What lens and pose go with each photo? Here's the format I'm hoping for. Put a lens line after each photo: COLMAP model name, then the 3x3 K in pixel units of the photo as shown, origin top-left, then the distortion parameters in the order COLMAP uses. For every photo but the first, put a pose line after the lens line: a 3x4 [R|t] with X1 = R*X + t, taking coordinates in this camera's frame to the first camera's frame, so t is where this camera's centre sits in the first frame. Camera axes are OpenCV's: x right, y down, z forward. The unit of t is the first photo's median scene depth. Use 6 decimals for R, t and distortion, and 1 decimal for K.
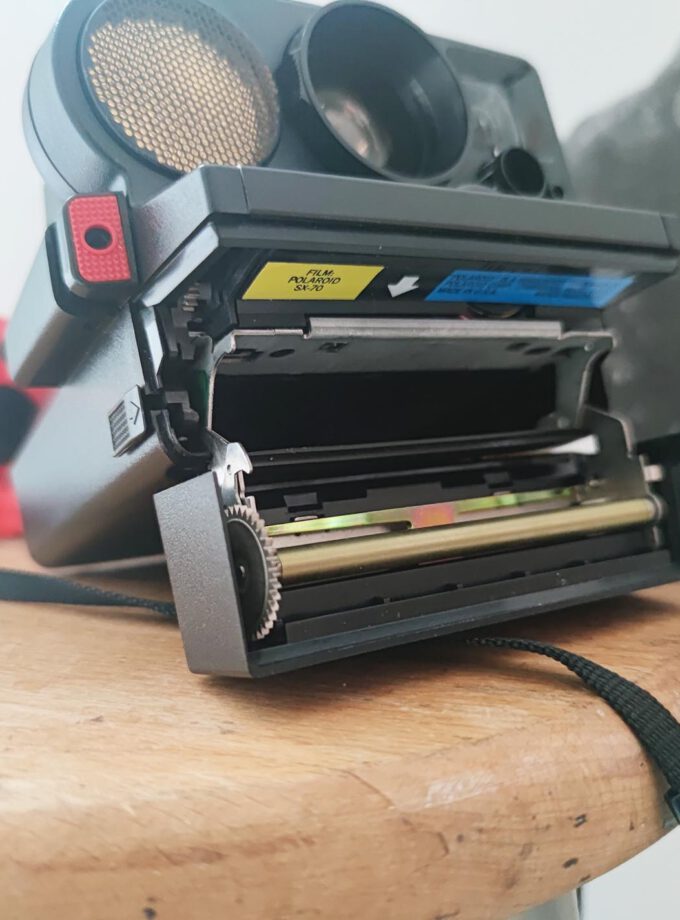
lens RADIAL K [[936.2, 0, 337.8], [0, 936.2, 486.3], [0, 0, 1]] dist [-0.037071, -0.008189]
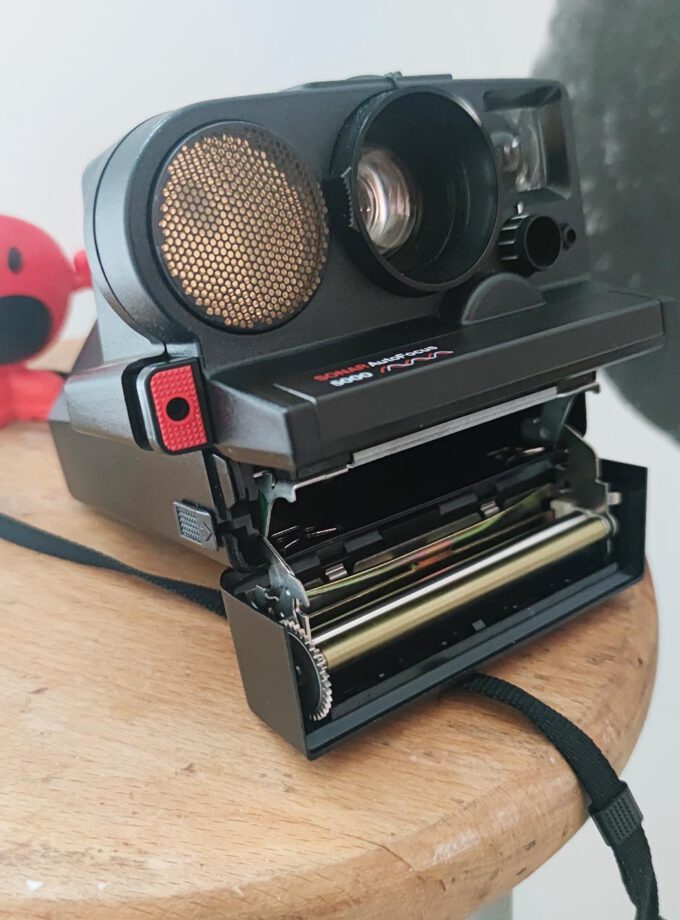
lens RADIAL K [[930.7, 0, 340.0], [0, 930.7, 460.0], [0, 0, 1]] dist [-0.007992, 0.003500]
pose [[0.996360, 0.021028, 0.082613, -0.173478], [-0.050659, 0.925473, 0.375411, -0.737453], [-0.068562, -0.378230, 0.923169, -0.103630]]
